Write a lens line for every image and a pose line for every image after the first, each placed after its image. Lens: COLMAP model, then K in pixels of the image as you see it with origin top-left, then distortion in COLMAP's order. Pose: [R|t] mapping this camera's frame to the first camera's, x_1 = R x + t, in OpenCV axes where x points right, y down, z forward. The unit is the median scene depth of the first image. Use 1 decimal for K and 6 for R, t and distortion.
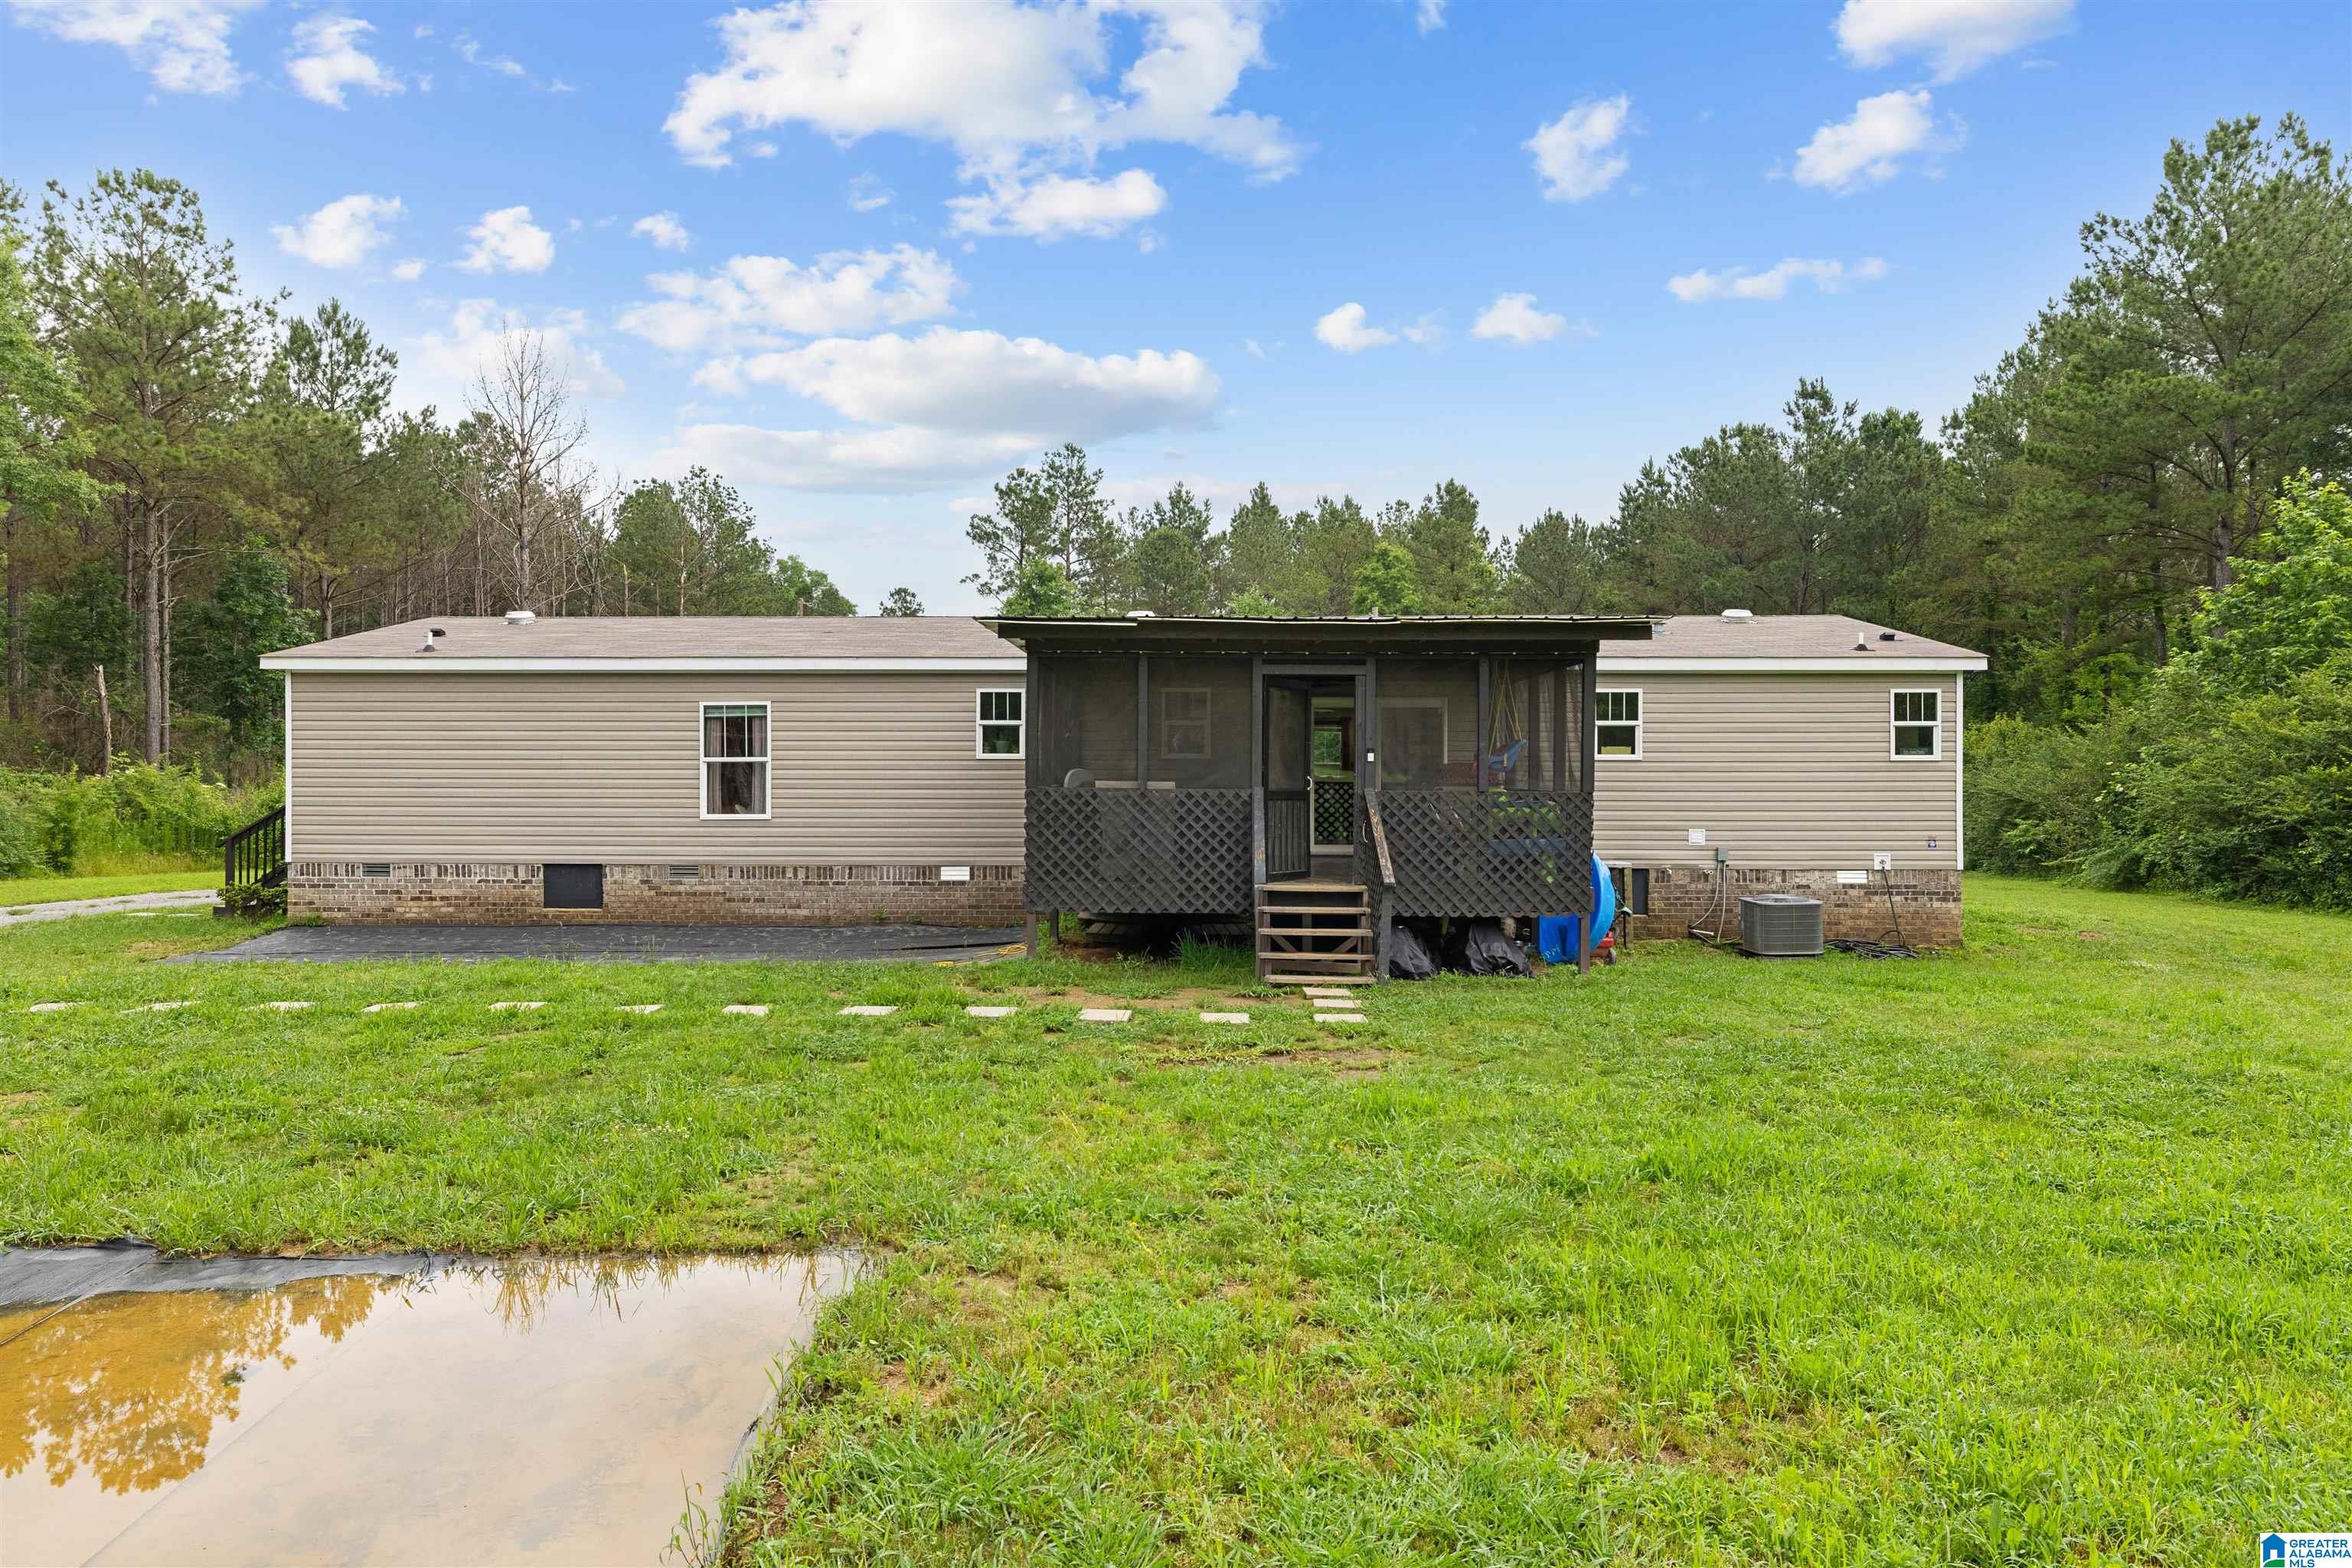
lens RADIAL K [[1475.3, 0, 1176.0], [0, 1475.3, 784.0], [0, 0, 1]] dist [0.025034, 0.001300]
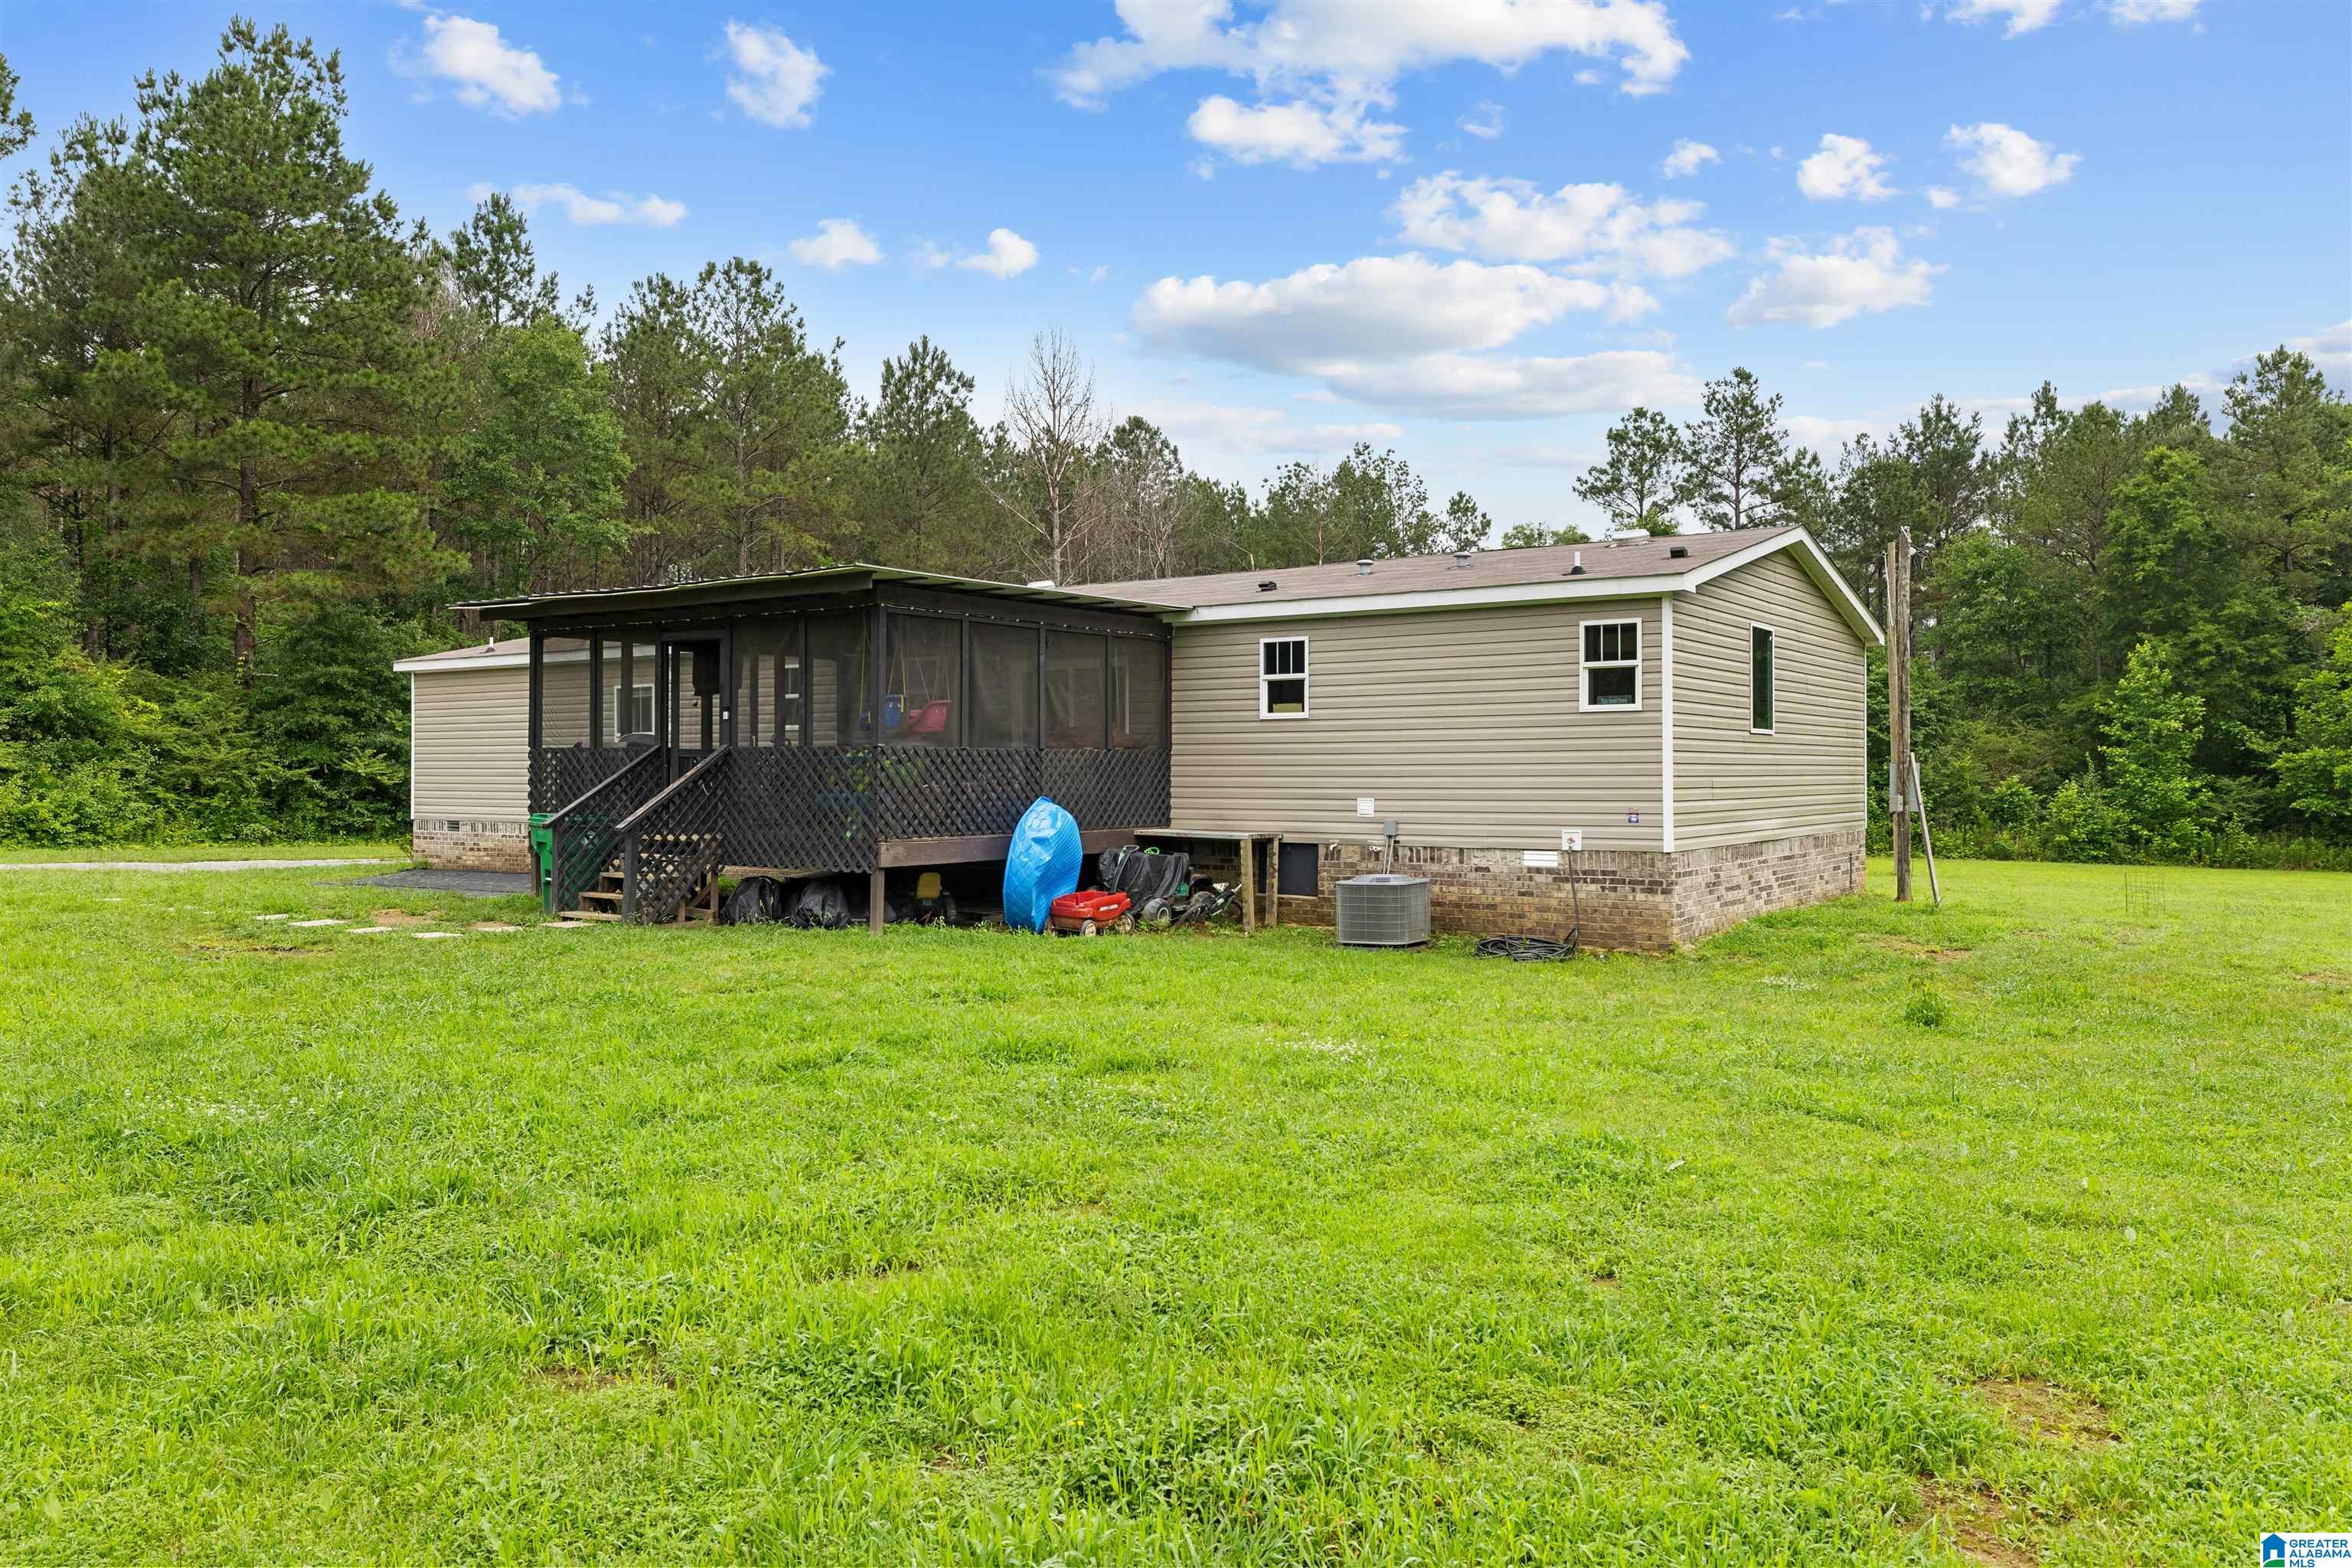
lens RADIAL K [[1675.5, 0, 1176.0], [0, 1675.5, 784.0], [0, 0, 1]] dist [-0.000346, -0.000592]
pose [[0.842375, 0.000722, -0.538891, 0.755119], [-0.000774, 1.000000, 0.000130, 0.021737], [0.538891, 0.000307, 0.842375, 0.130250]]
